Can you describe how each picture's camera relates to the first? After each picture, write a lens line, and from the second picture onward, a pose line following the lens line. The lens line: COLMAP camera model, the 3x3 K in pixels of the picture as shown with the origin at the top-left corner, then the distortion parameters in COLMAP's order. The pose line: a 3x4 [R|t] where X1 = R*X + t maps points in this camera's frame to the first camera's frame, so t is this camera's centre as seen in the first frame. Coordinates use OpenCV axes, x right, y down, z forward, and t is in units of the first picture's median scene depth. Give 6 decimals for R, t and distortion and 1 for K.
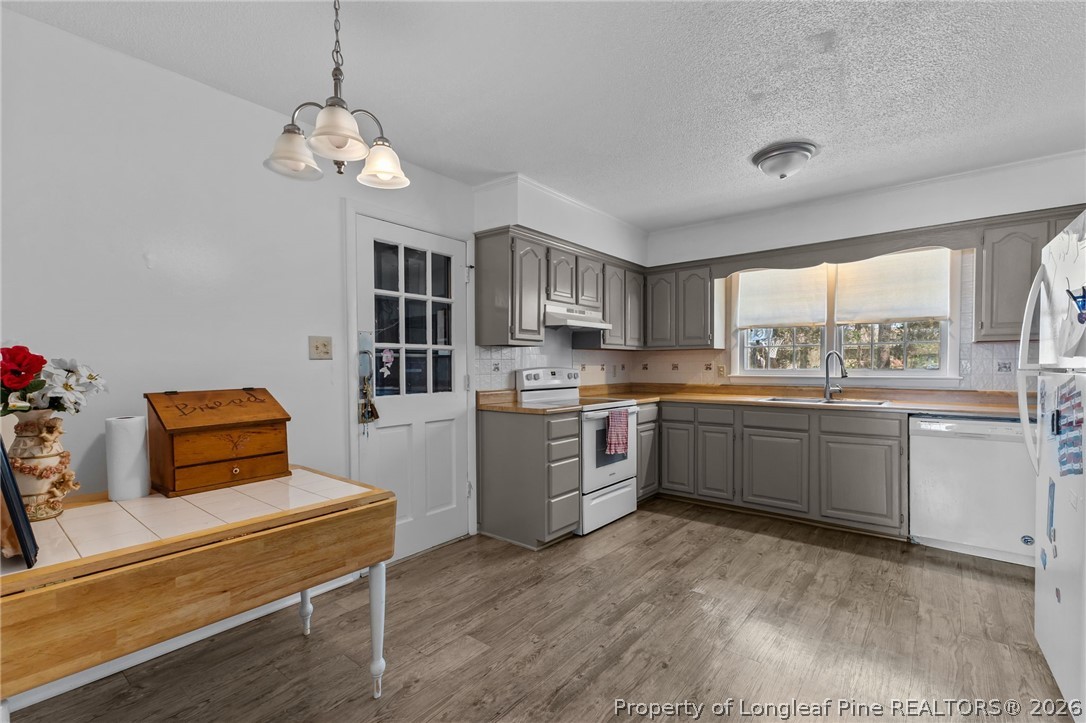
lens RADIAL K [[477.4, 0, 541.4], [0, 477.4, 375.9], [0, 0, 1]] dist [0.000364, -0.000016]
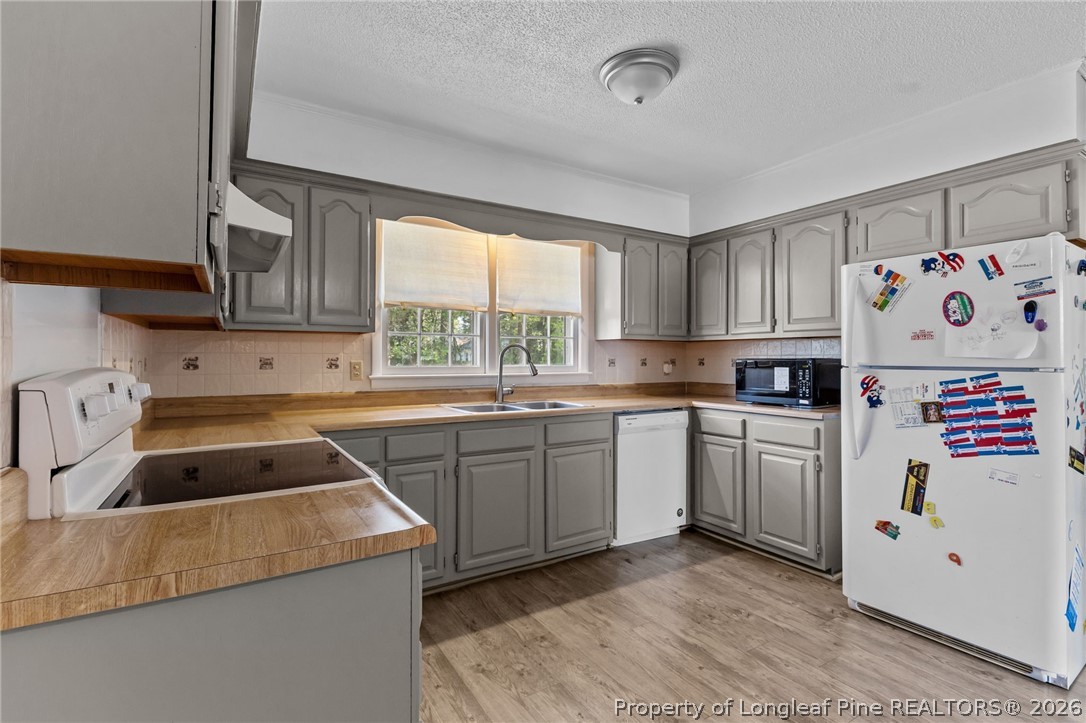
lens RADIAL K [[508.5, 0, 541.0], [0, 508.5, 349.0], [0, 0, 1]] dist [0.002108, 0.000316]
pose [[0.335113, 0.024524, 0.941859, -0.215699], [0.018613, 0.999294, -0.032642, -0.014500], [-0.941994, 0.028469, 0.334420, 0.735462]]
